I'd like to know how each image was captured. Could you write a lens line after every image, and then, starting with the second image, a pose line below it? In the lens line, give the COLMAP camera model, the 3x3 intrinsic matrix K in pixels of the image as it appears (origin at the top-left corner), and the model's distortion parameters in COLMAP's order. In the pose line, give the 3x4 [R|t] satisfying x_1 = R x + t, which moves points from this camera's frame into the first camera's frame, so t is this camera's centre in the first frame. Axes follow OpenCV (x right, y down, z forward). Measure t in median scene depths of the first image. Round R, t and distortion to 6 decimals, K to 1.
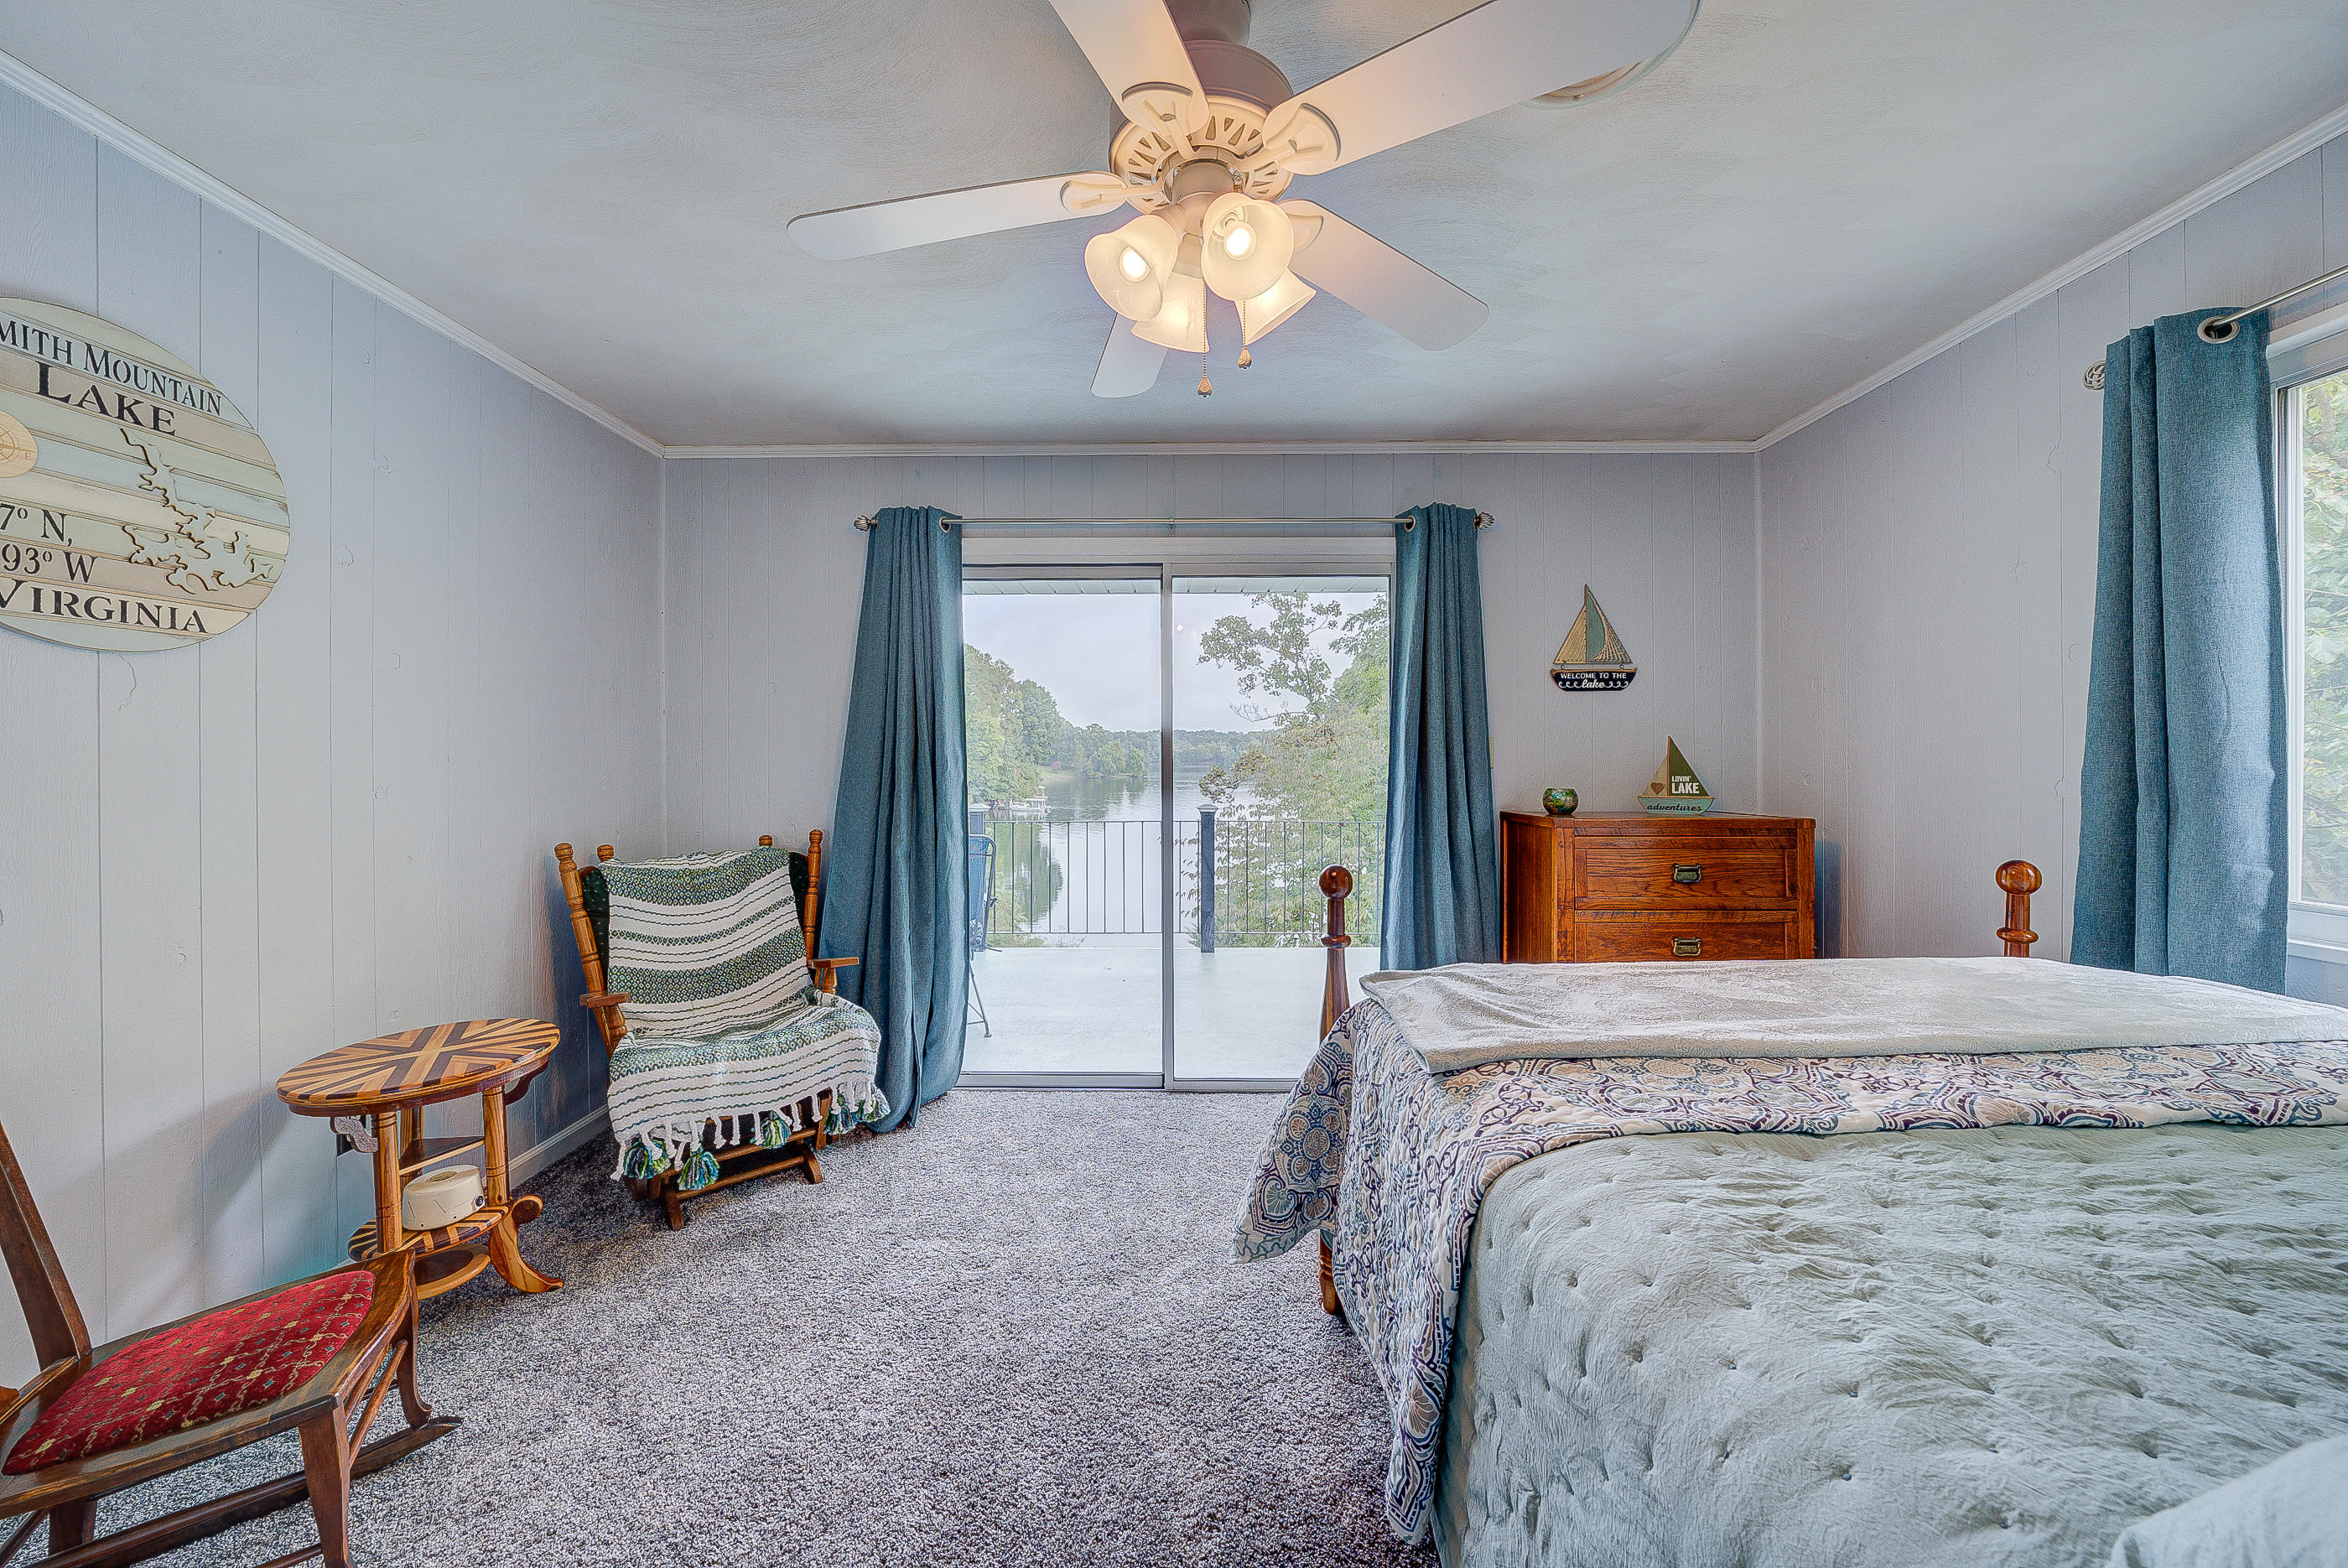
lens RADIAL K [[806.6, 0, 1181.1], [0, 806.6, 762.4], [0, 0, 1]] dist [-0.011888, 0.000304]
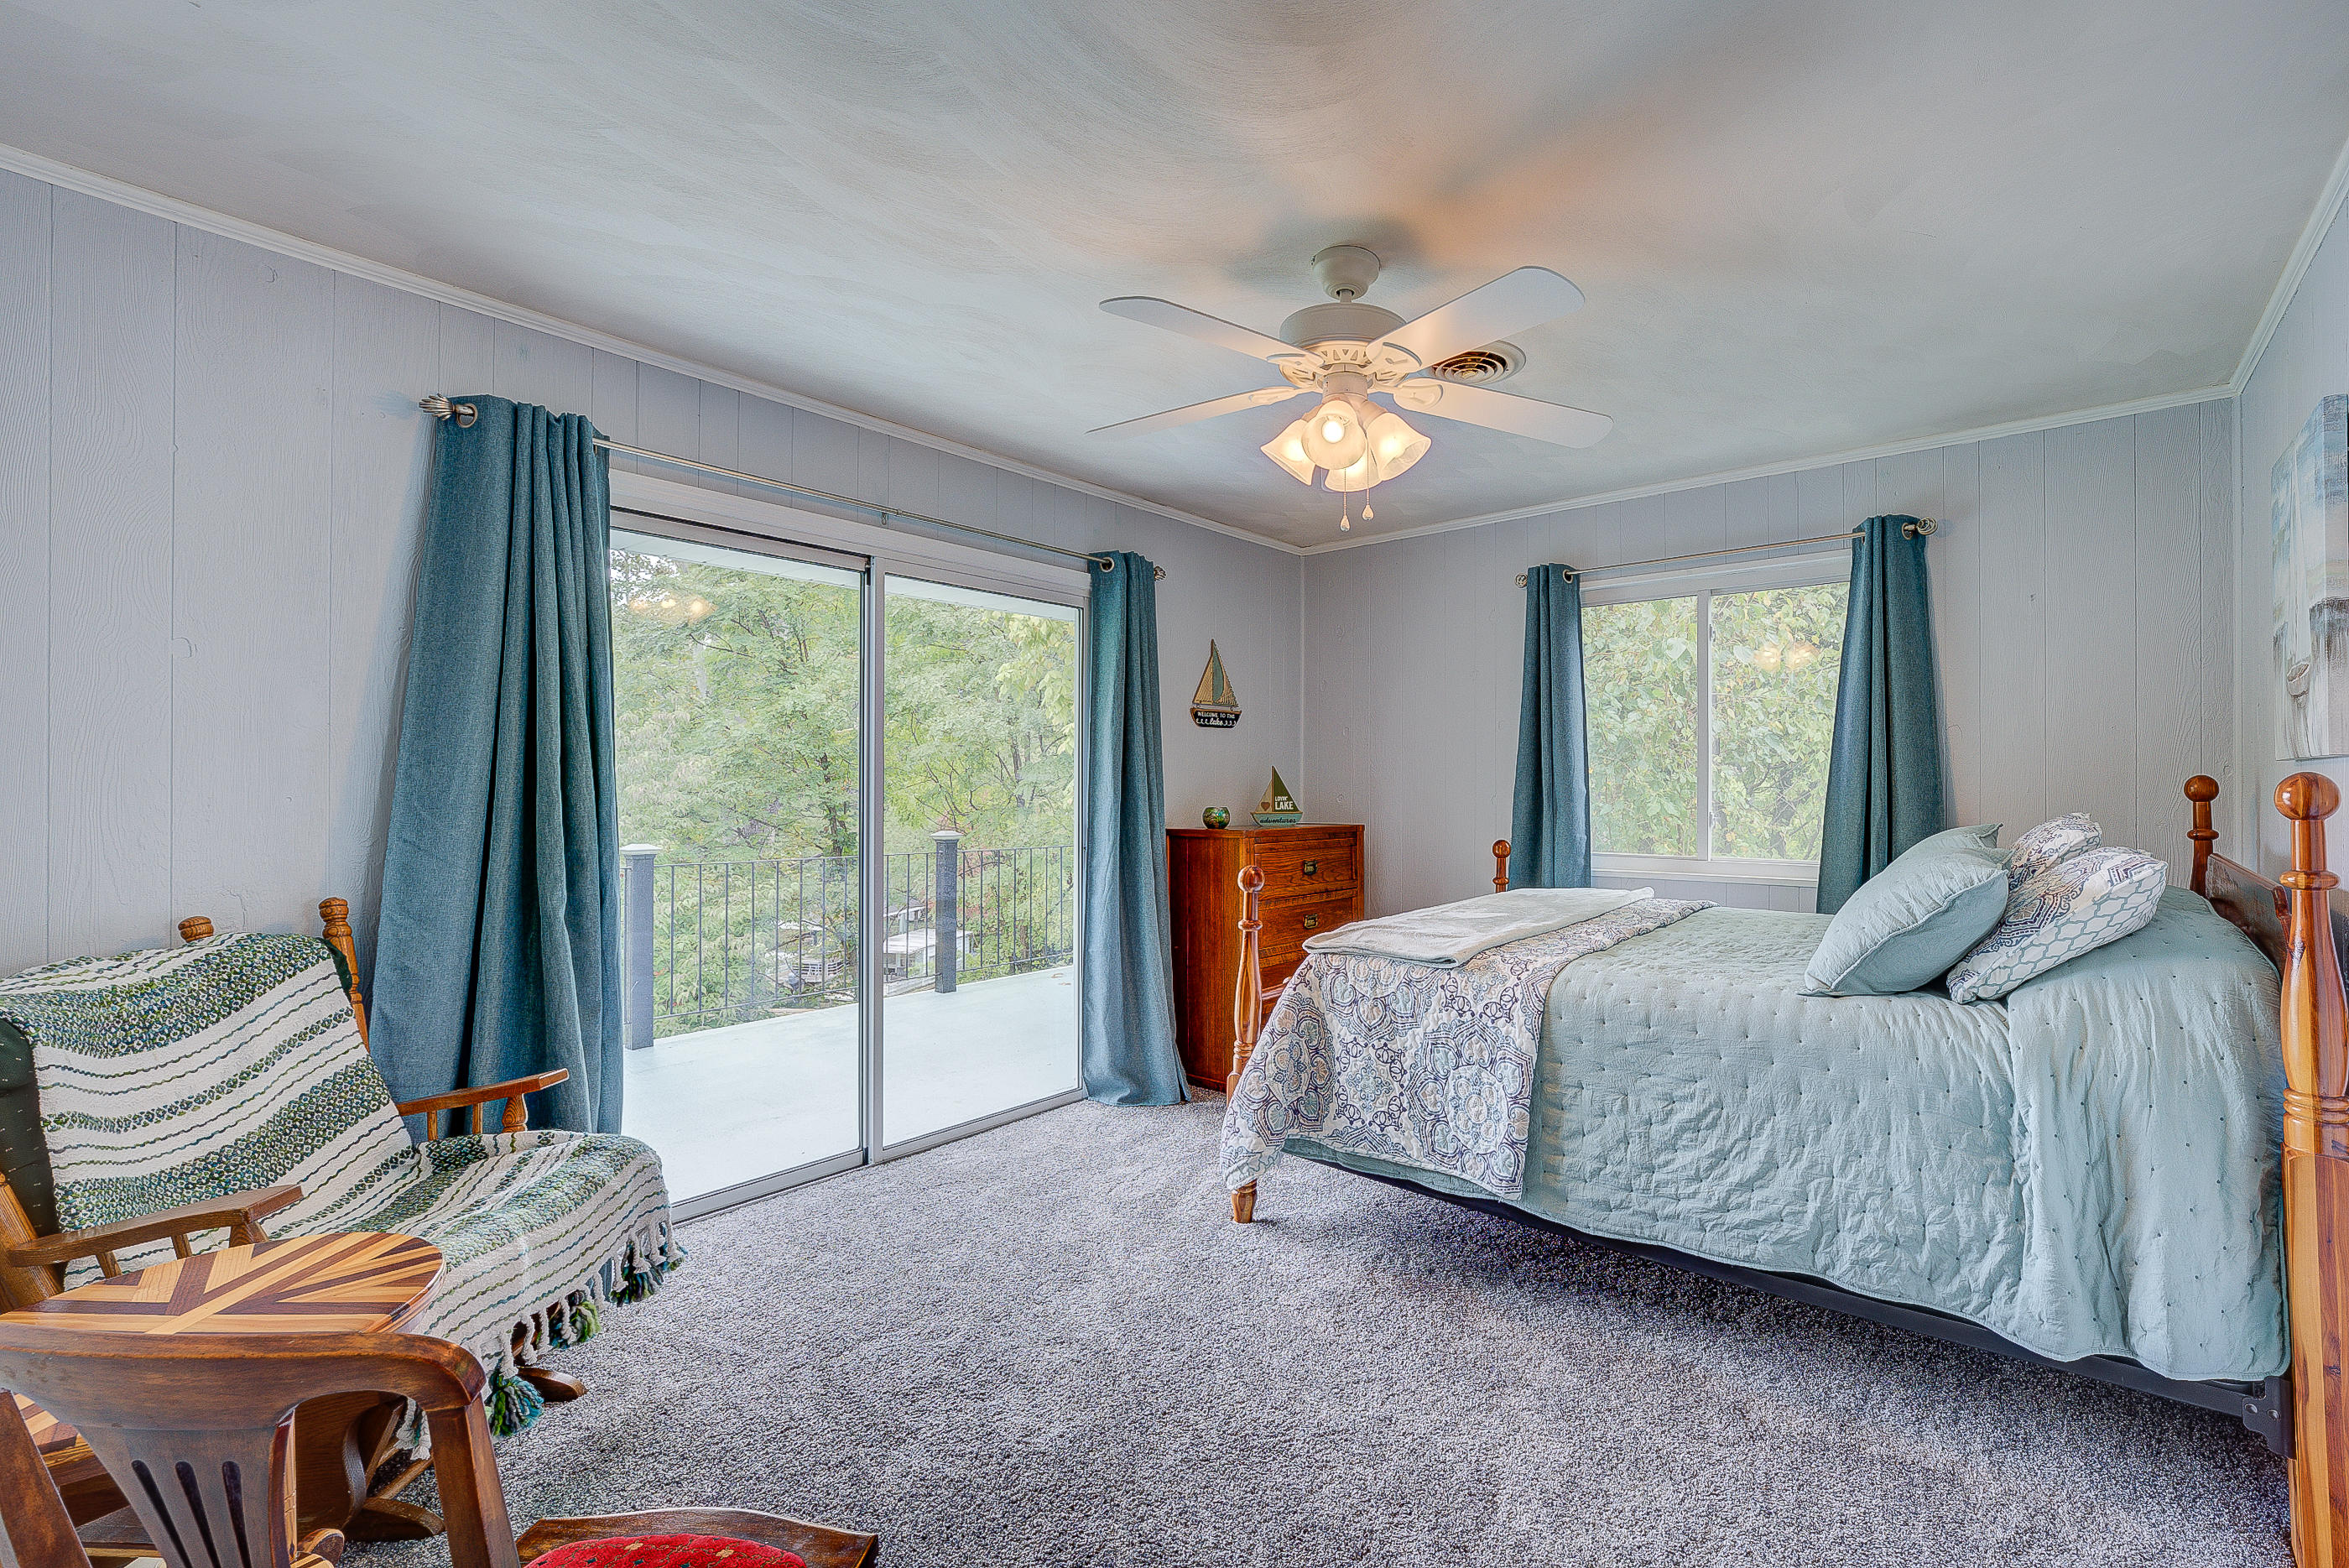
lens RADIAL K [[1103.1, 0, 1179.4], [0, 1103.1, 788.9], [0, 0, 1]] dist [-0.001028, 0.000708]
pose [[0.619196, -0.001195, 0.785235, -0.828994], [-0.001528, 0.999995, 0.002727, 0.000044], [-0.785235, -0.002888, 0.619191, 0.007308]]
